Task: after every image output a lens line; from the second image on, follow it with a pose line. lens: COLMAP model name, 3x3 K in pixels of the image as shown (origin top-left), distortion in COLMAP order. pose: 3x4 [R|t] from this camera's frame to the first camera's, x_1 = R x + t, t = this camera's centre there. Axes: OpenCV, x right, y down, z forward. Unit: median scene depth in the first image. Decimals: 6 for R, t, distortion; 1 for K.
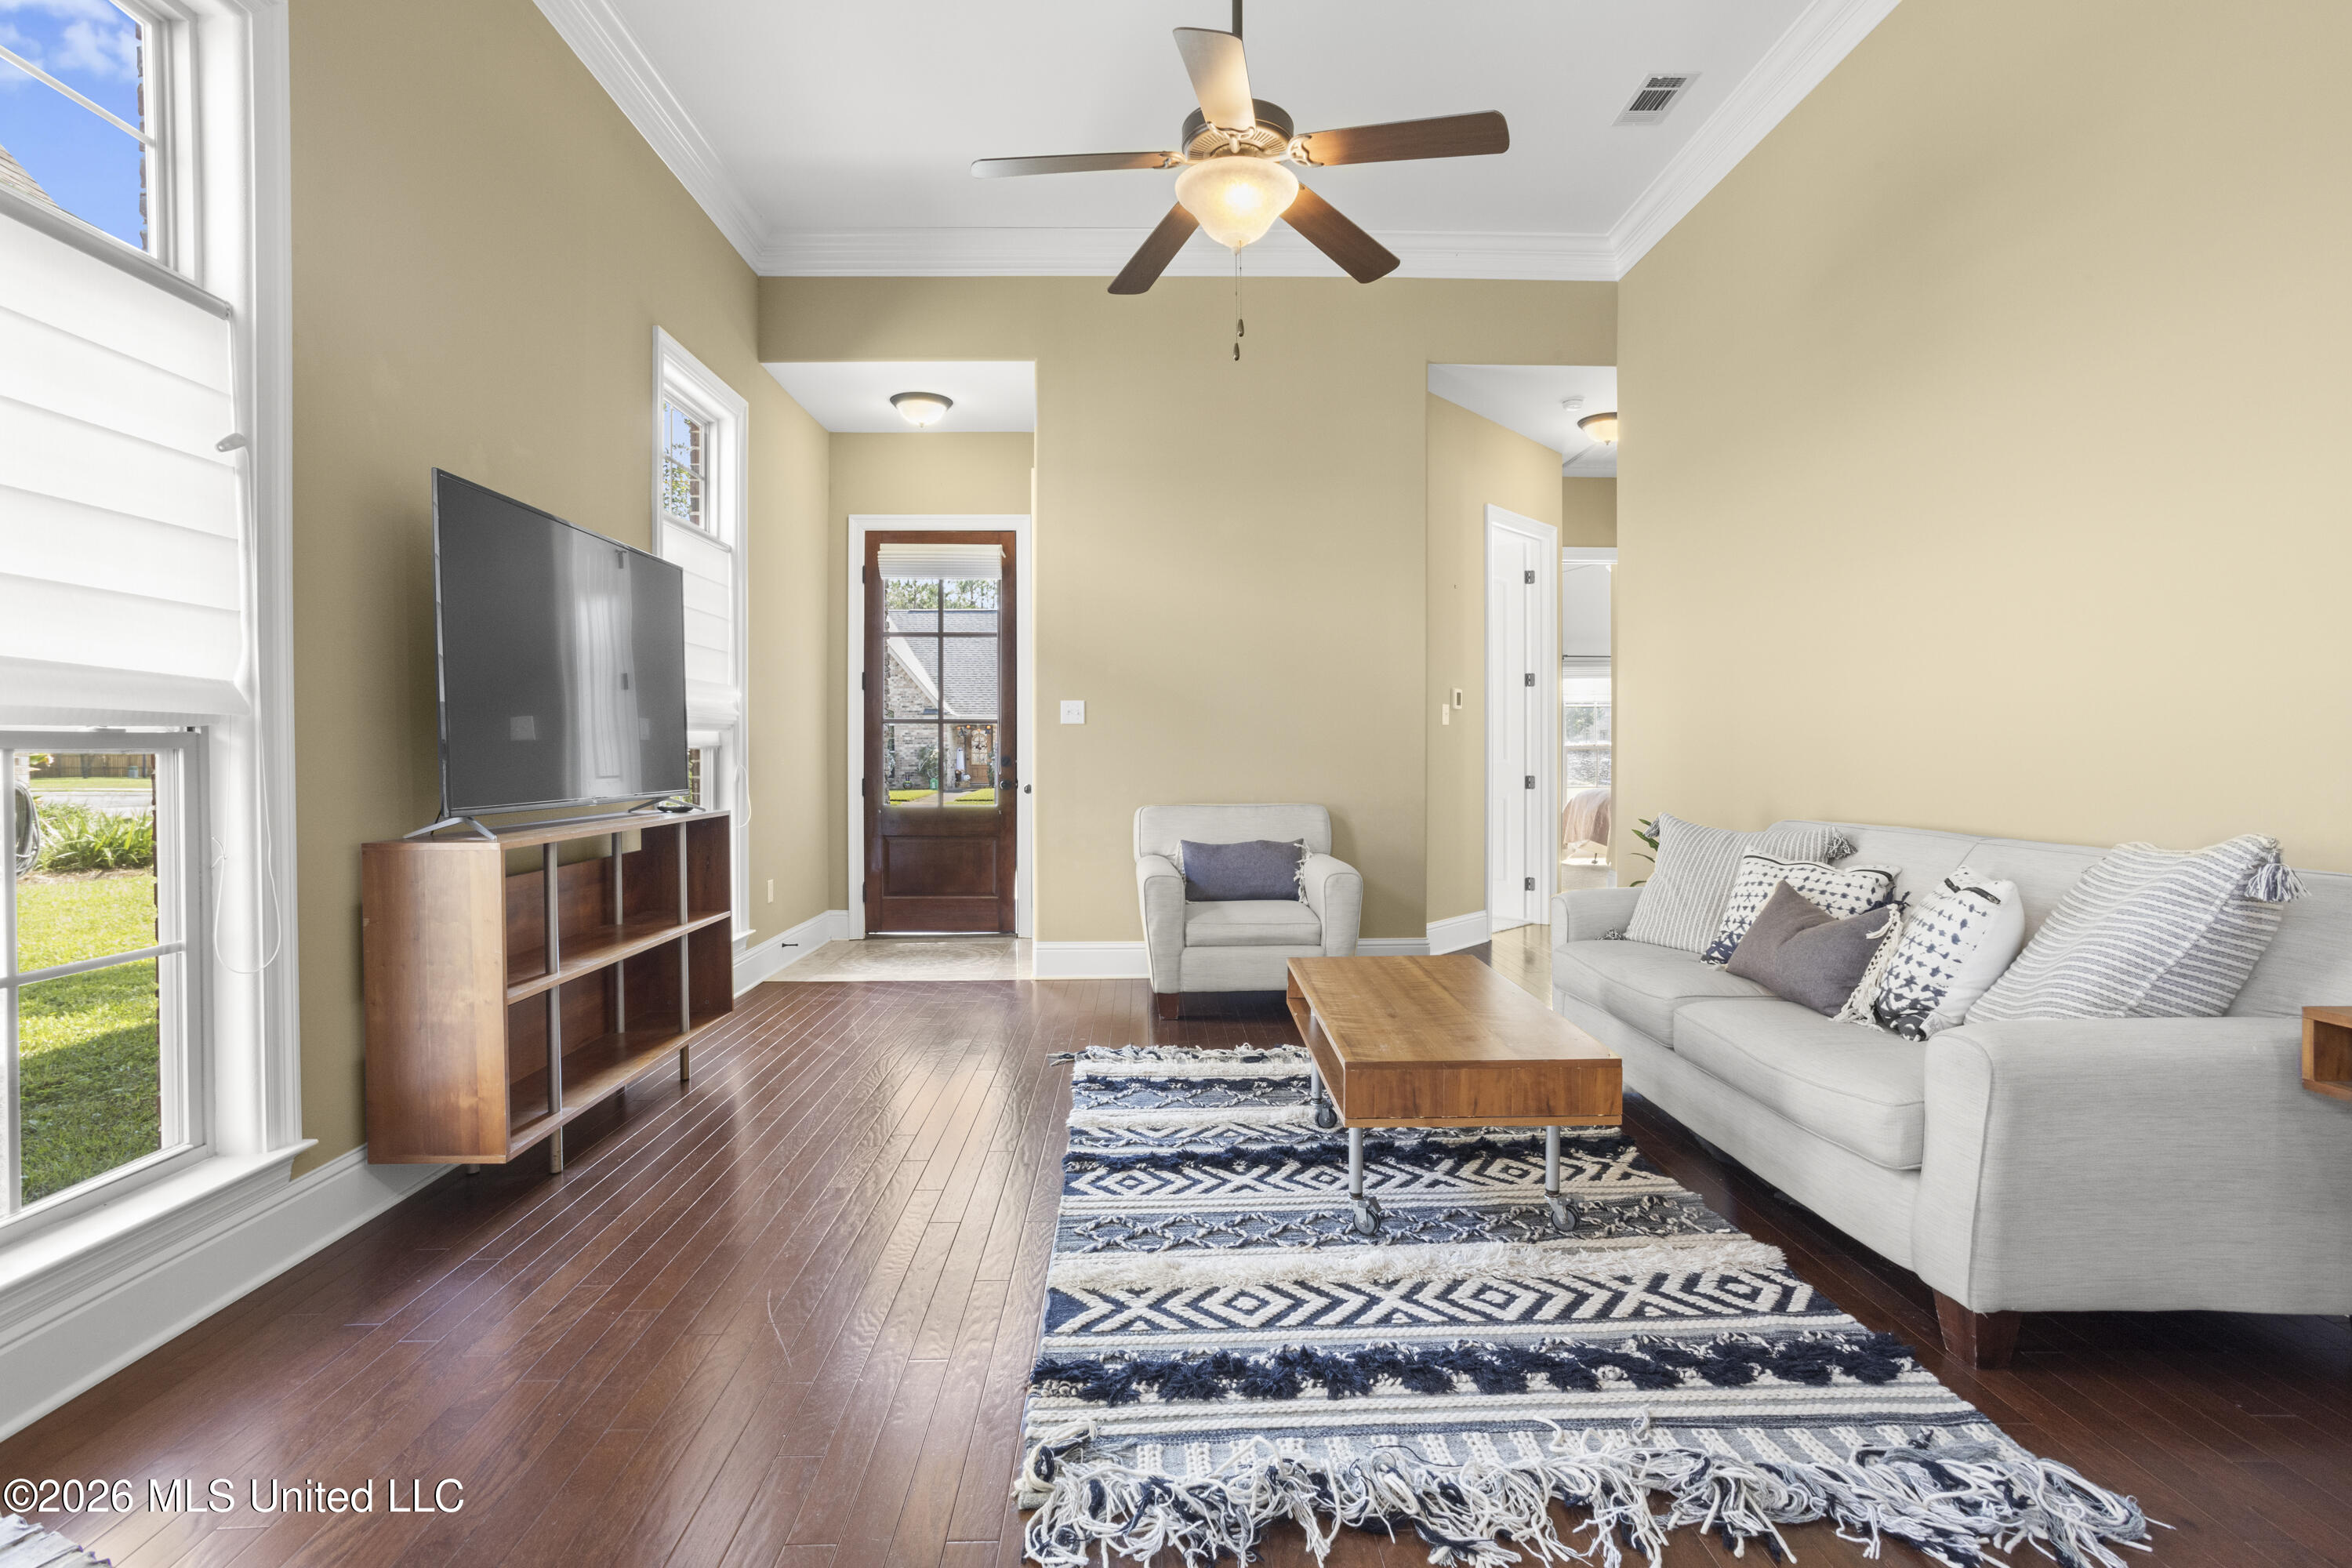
lens RADIAL K [[1122.6, 0, 1169.5], [0, 1122.6, 767.0], [0, 0, 1]] dist [-0.043324, 0.025196]
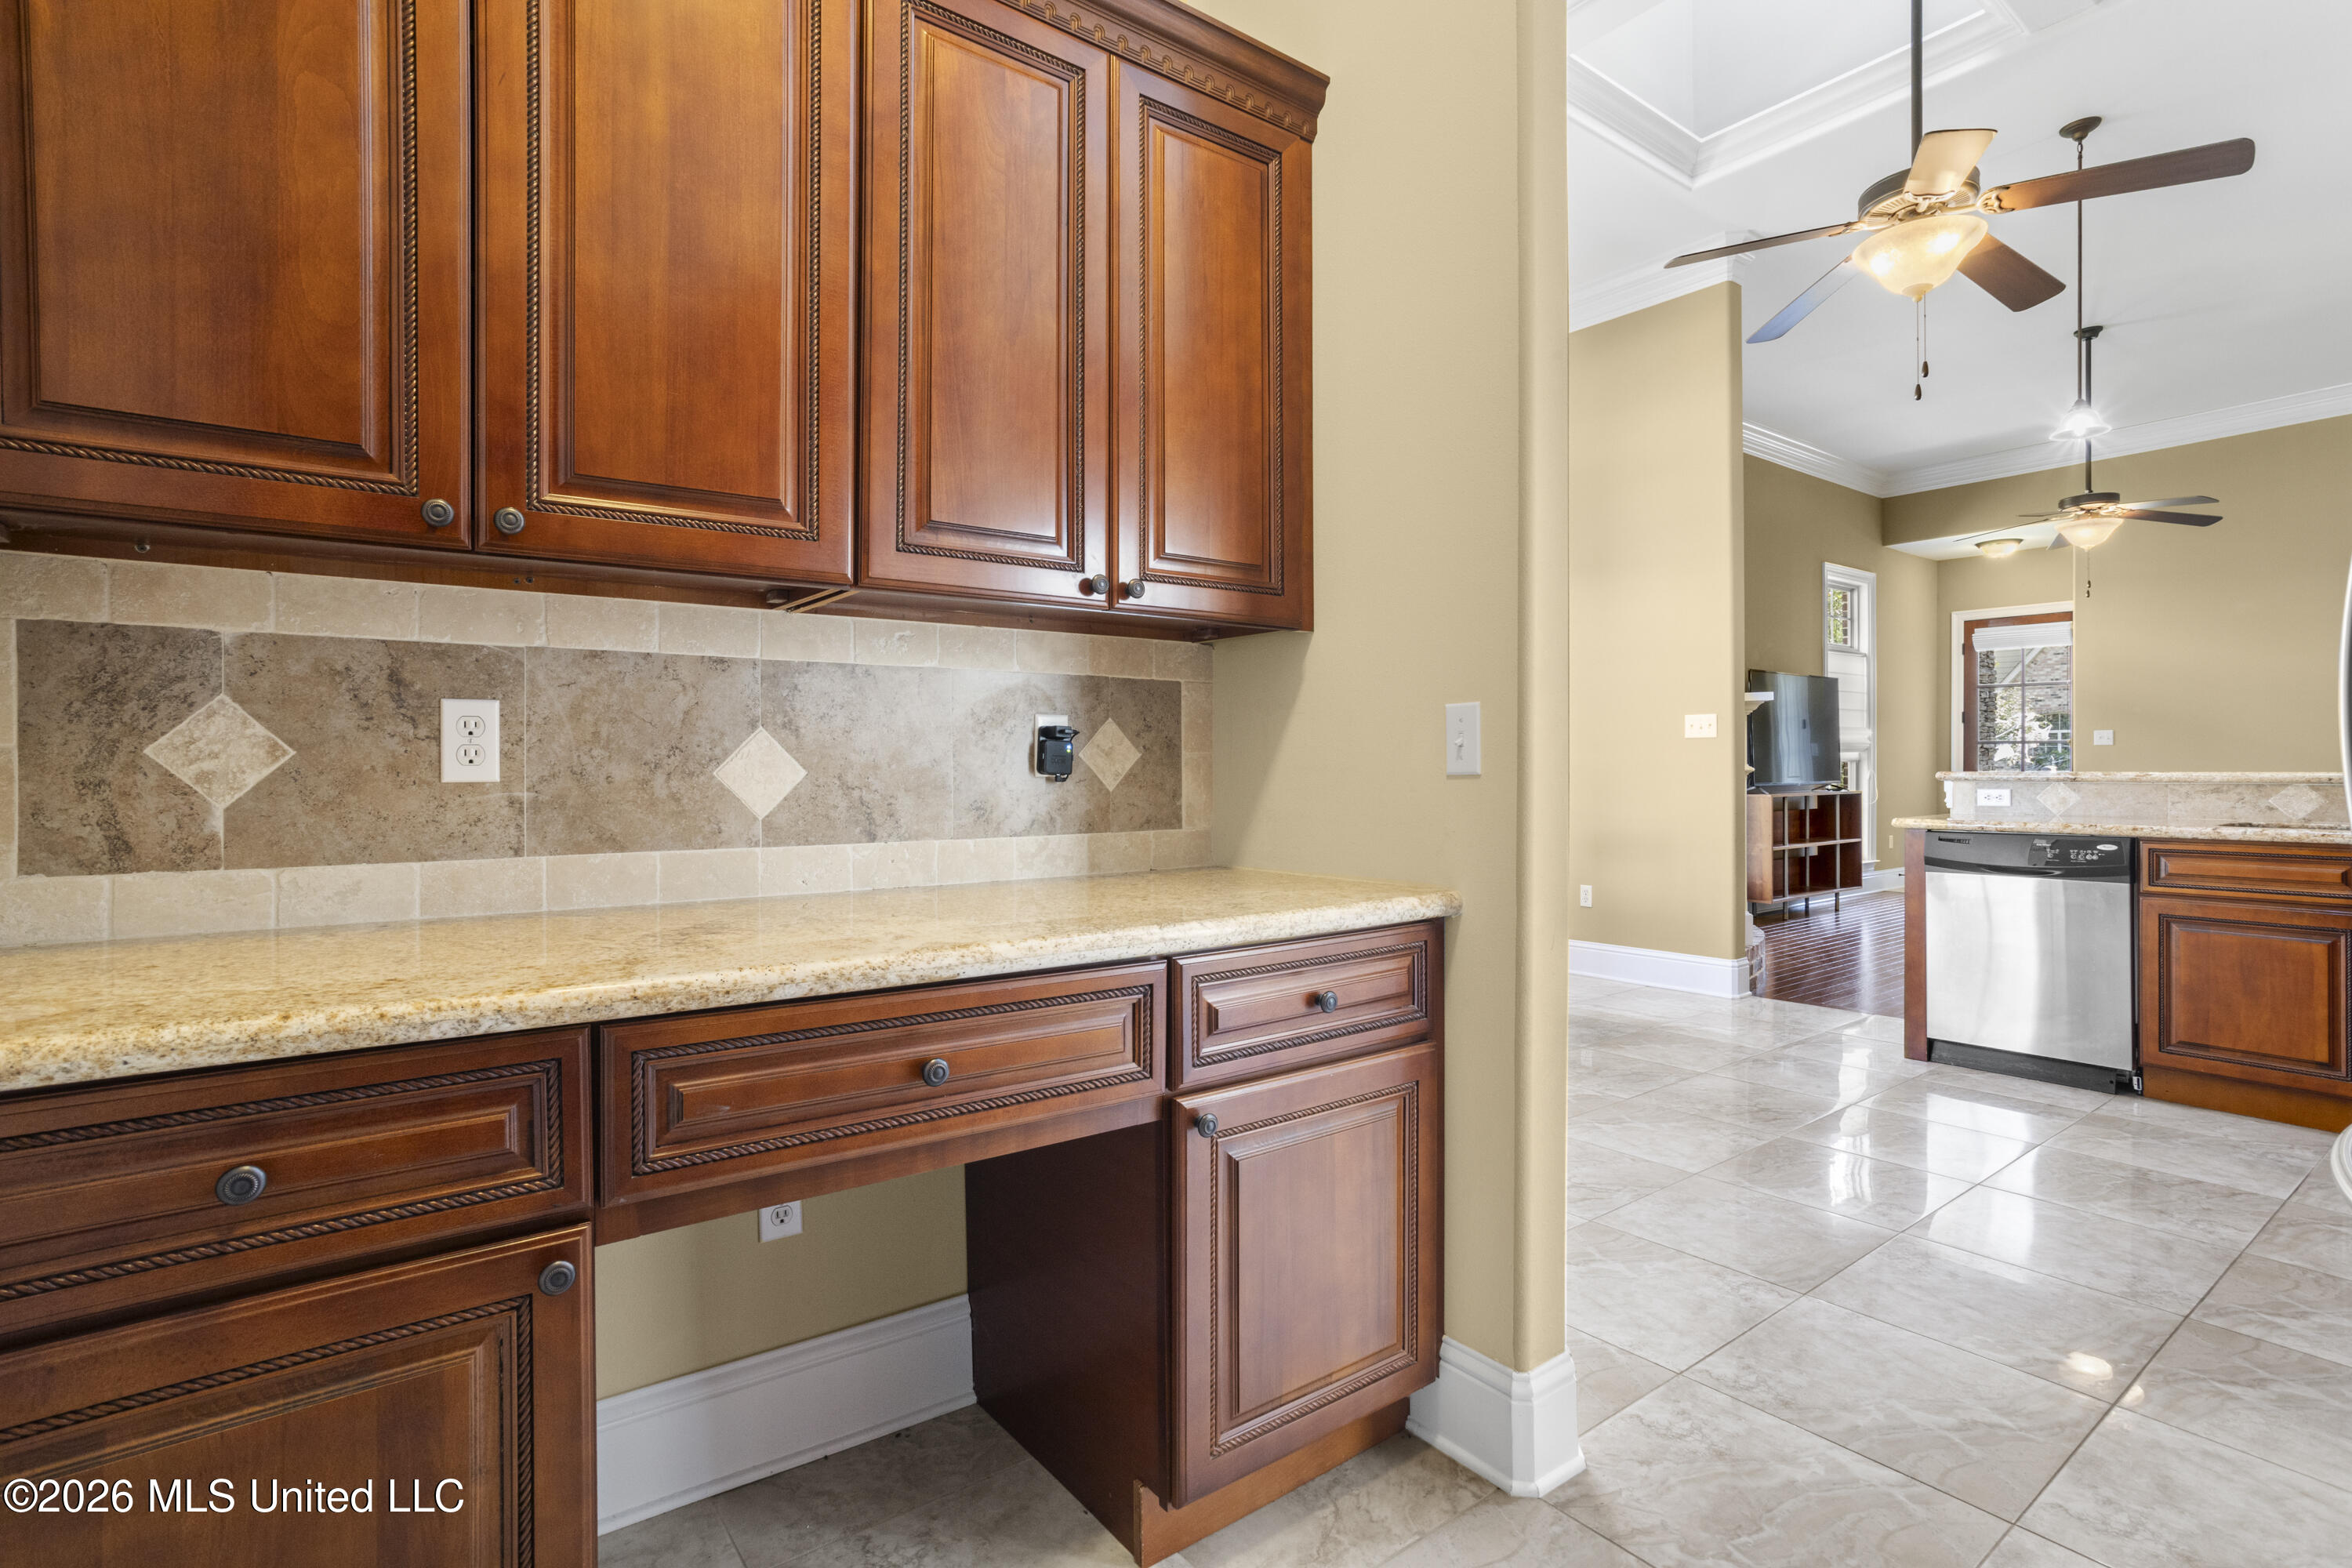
lens RADIAL K [[1122.6, 0, 1163.2], [0, 1122.6, 769.3], [0, 0, 1]] dist [-0.043324, 0.025196]
pose [[0.573516, 0.002882, -0.819189, 0.653256], [-0.008345, 0.999962, -0.002324, 0.015562], [0.819152, 0.008169, 0.573519, -1.486351]]
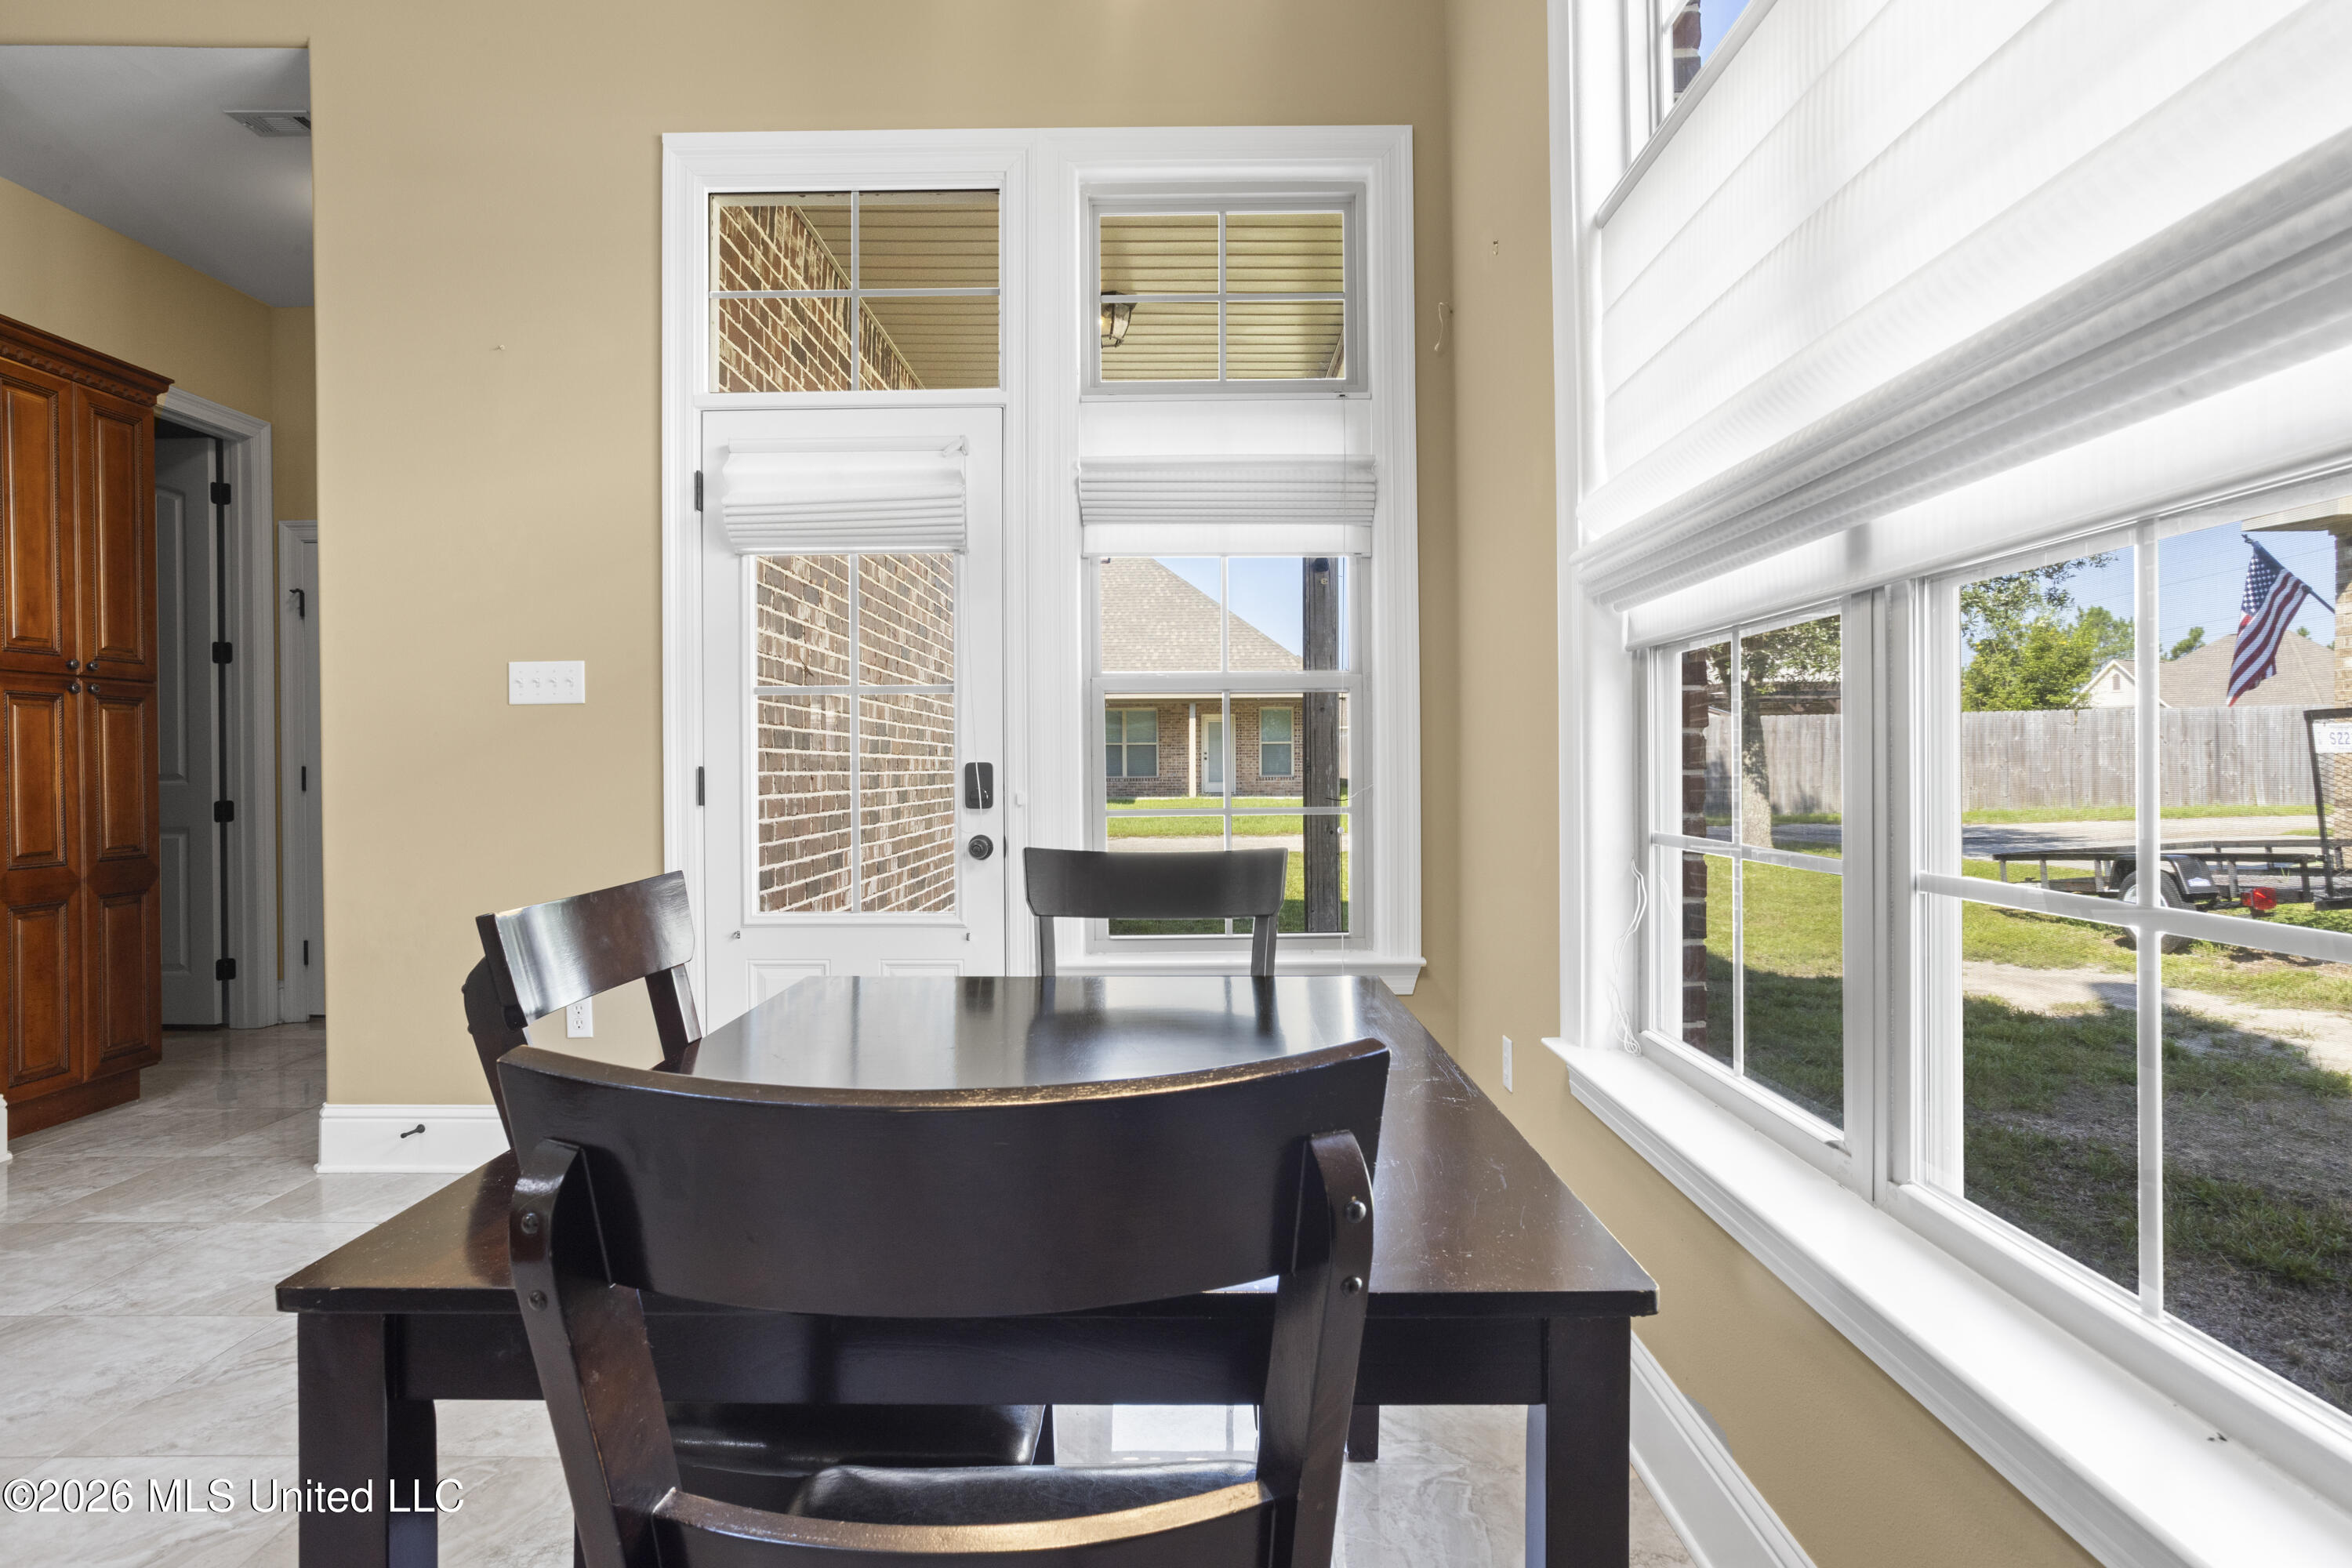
lens RADIAL K [[1263.5, 0, 1183.9], [0, 1263.5, 776.5], [0, 0, 1]] dist [-0.039877, 0.026587]
pose [[-0.999274, 0.010185, 0.036709, -0.333283], [0.011102, 0.999629, 0.024855, 0.006811], [-0.036442, 0.025244, -0.999017, -0.140004]]
